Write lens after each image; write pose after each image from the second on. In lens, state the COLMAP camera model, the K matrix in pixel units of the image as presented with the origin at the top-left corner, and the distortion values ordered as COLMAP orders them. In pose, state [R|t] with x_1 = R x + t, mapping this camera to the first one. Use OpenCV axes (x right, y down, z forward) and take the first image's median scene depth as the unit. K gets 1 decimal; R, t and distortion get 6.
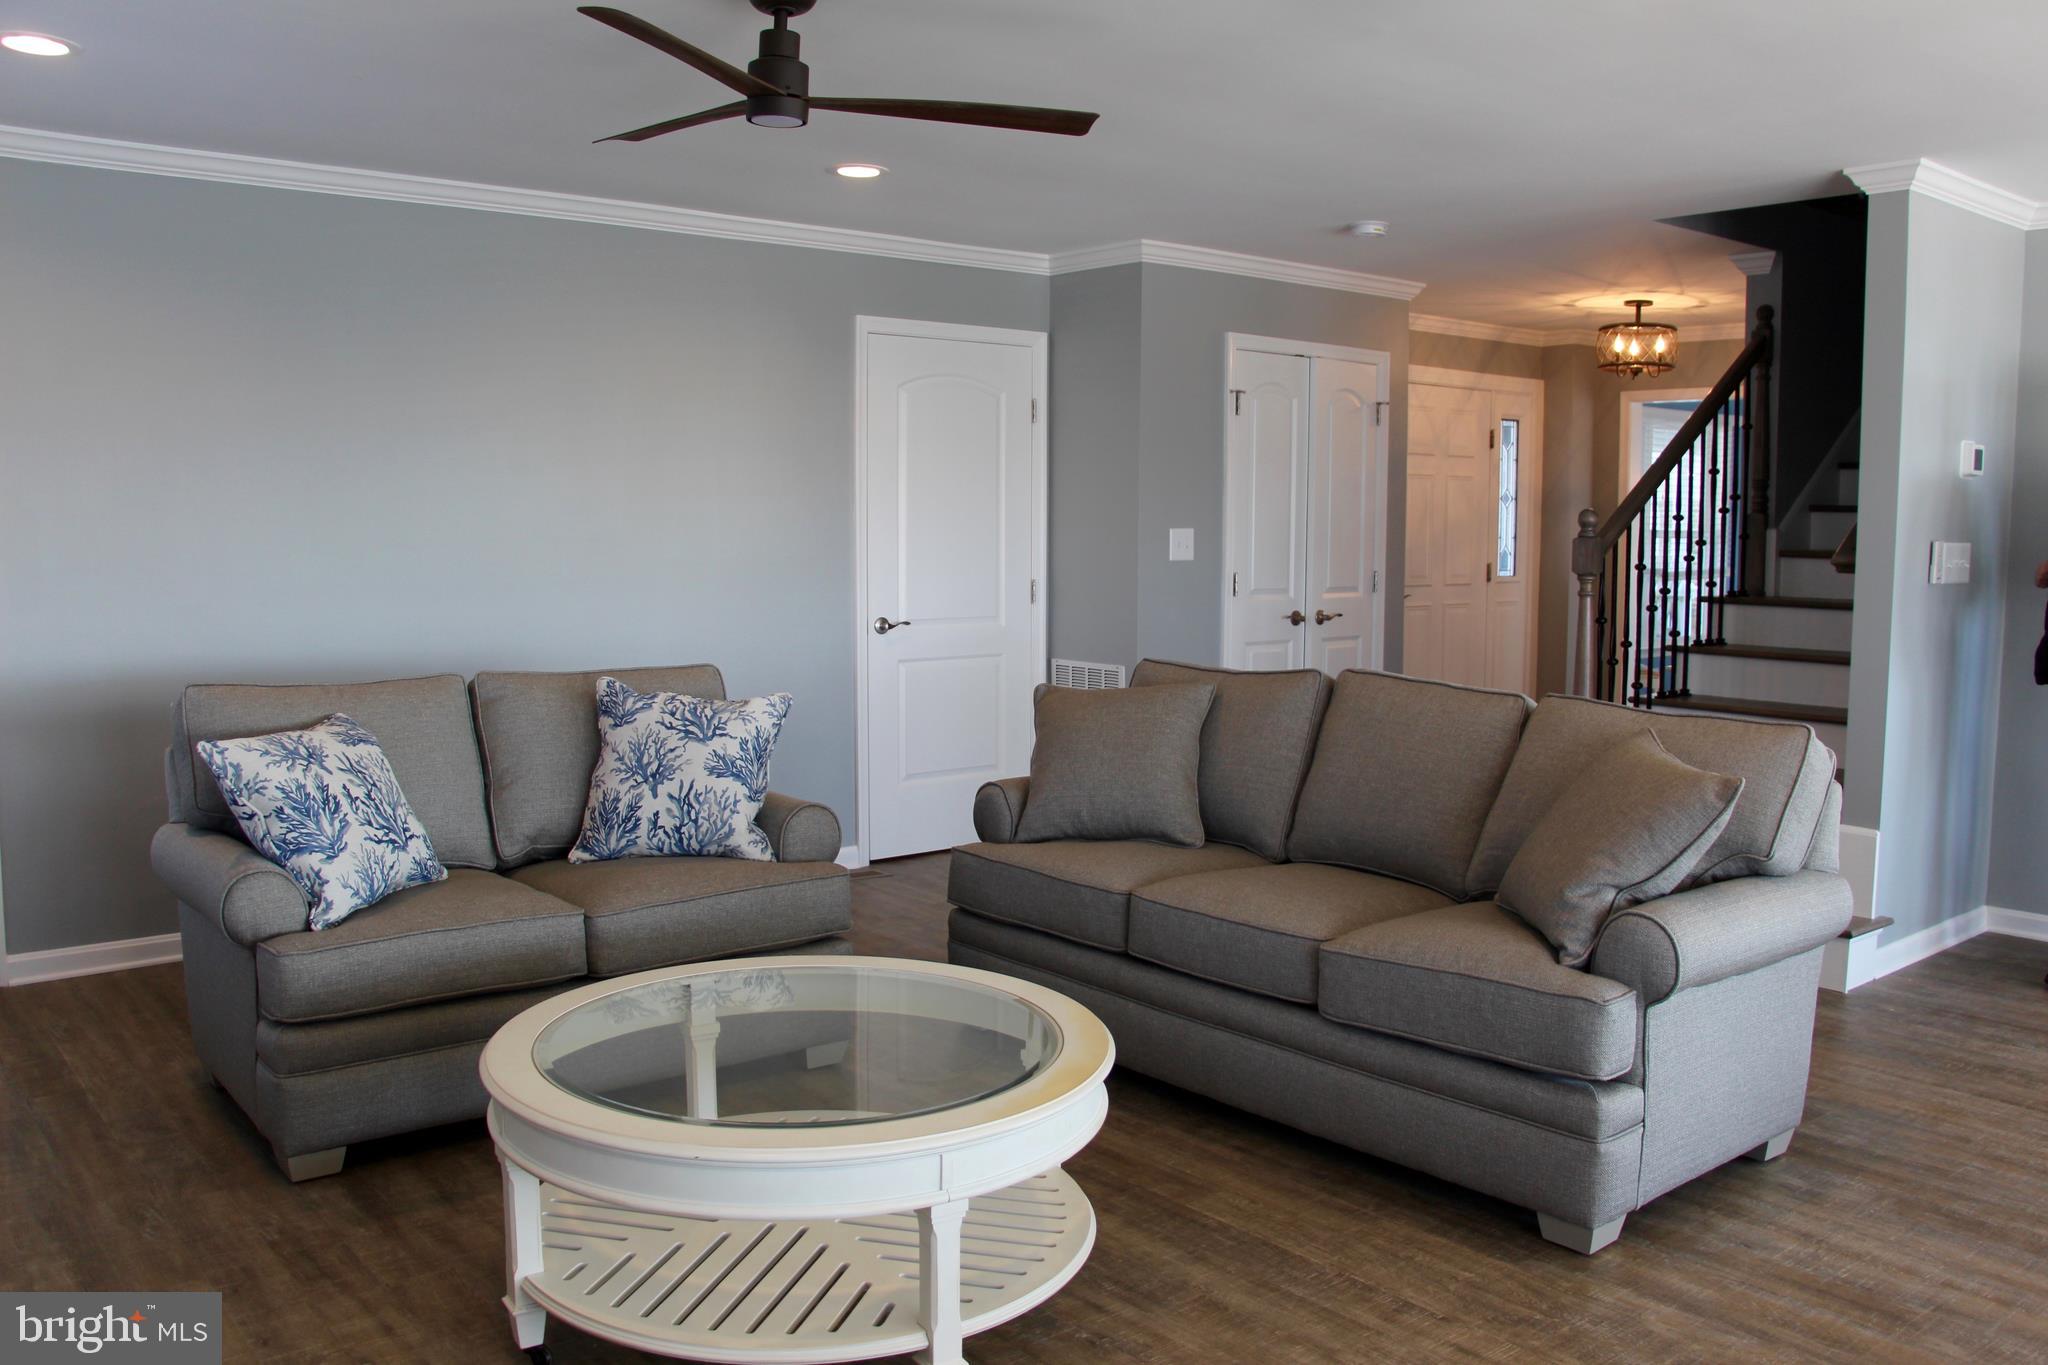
lens RADIAL K [[1726.6, 0, 1034.3], [0, 1726.6, 679.6], [0, 0, 1]] dist [-0.181696, 0.171077]
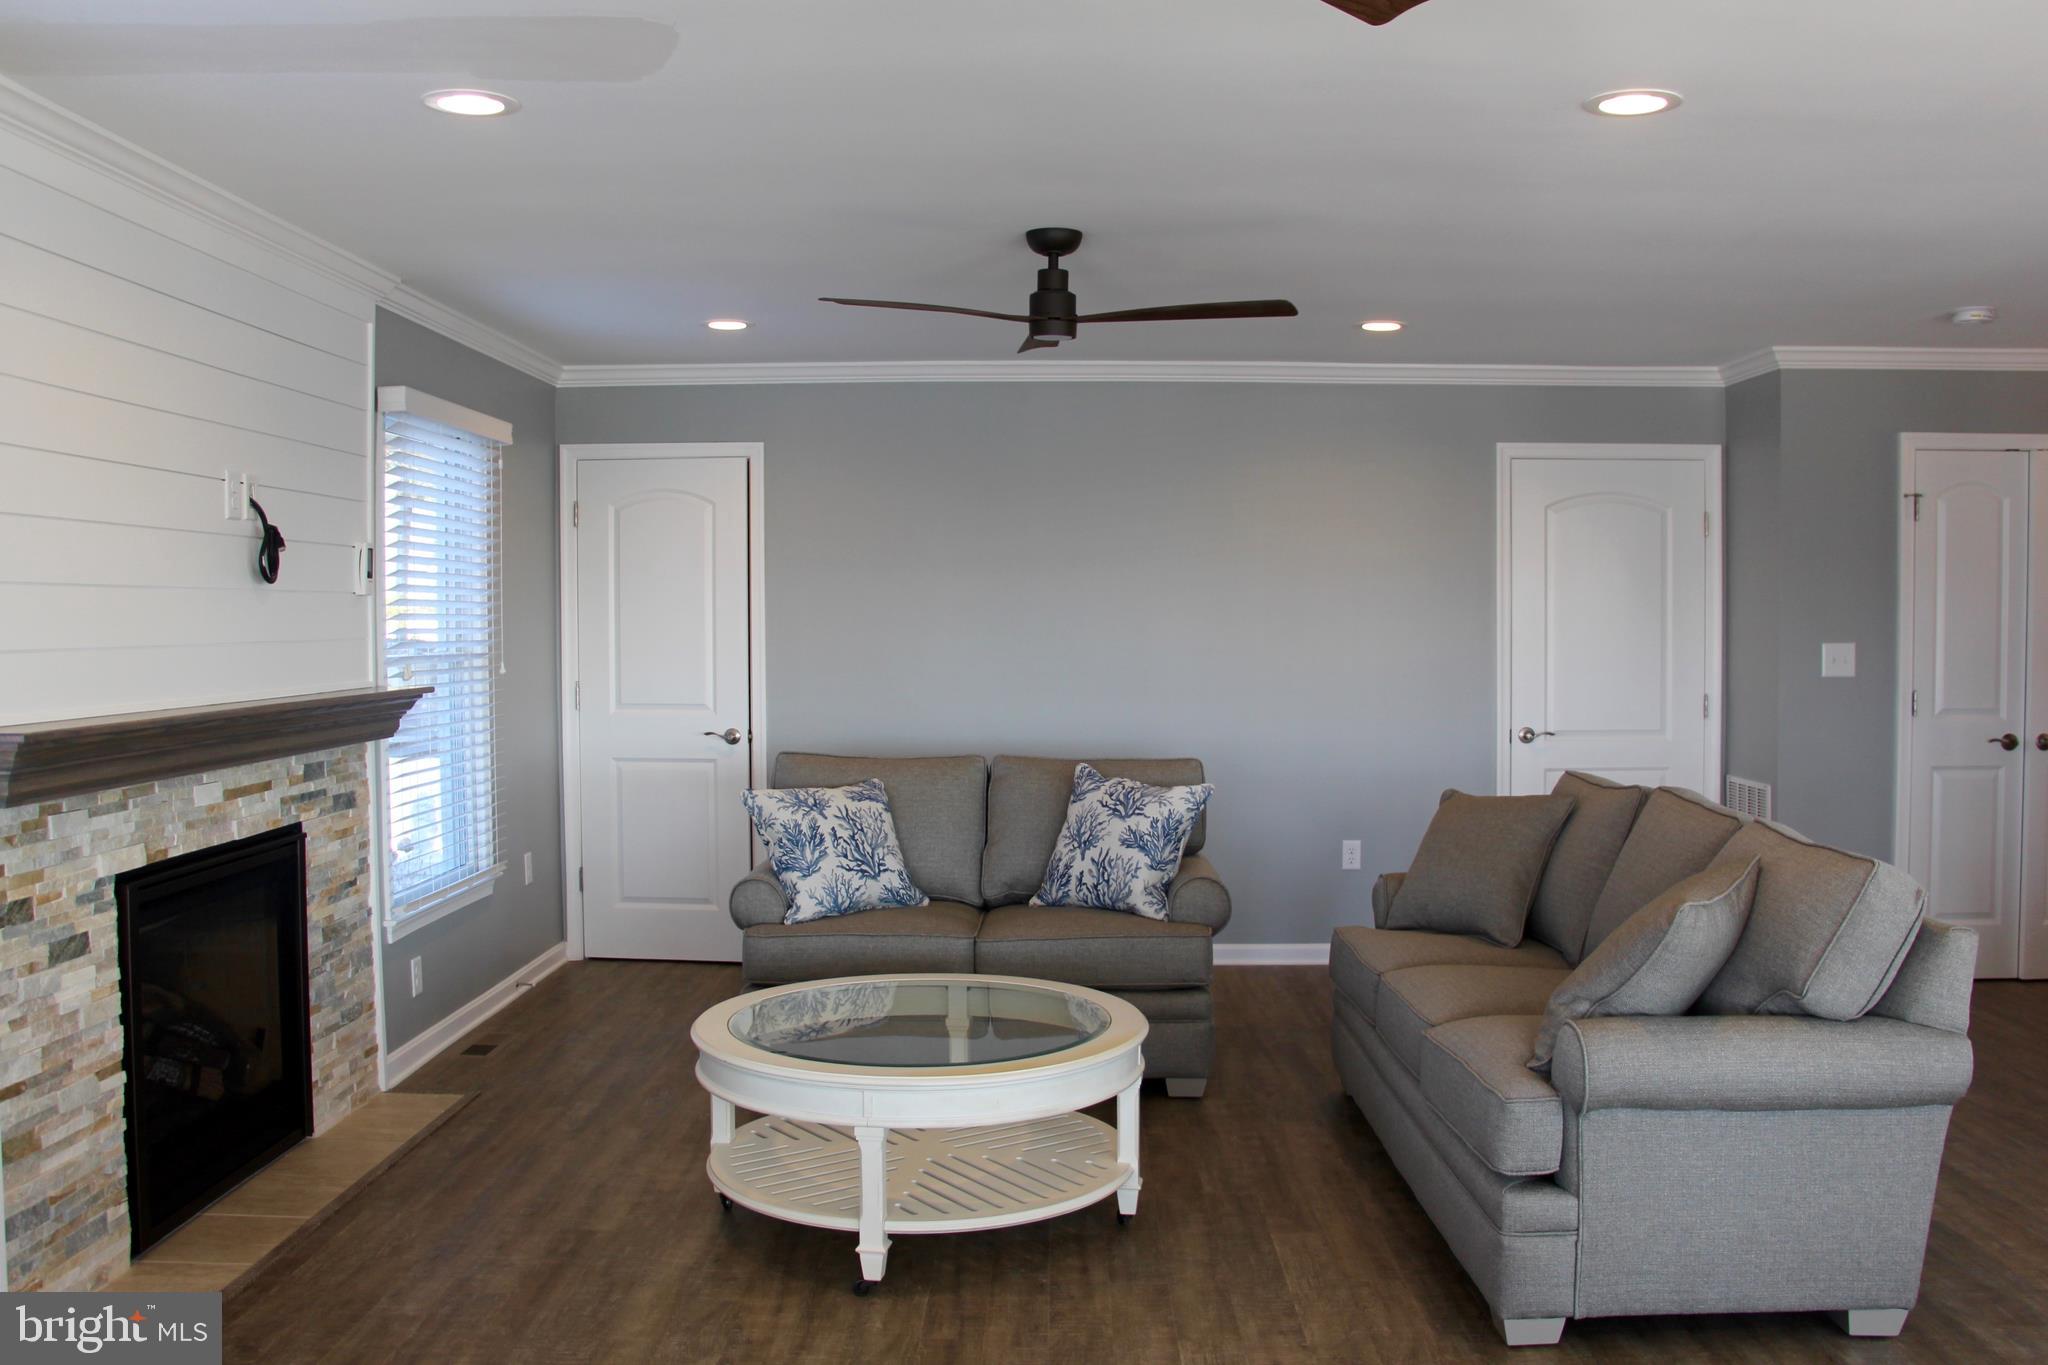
lens RADIAL K [[1856.9, 0, 1067.0], [0, 1856.9, 662.1], [0, 0, 1]] dist [-0.168353, 0.168152]
pose [[0.758274, 0.007772, -0.651890, 0.656589], [-0.053378, 0.997312, -0.050198, -0.007217], [0.649747, 0.072860, 0.756651, -0.048756]]
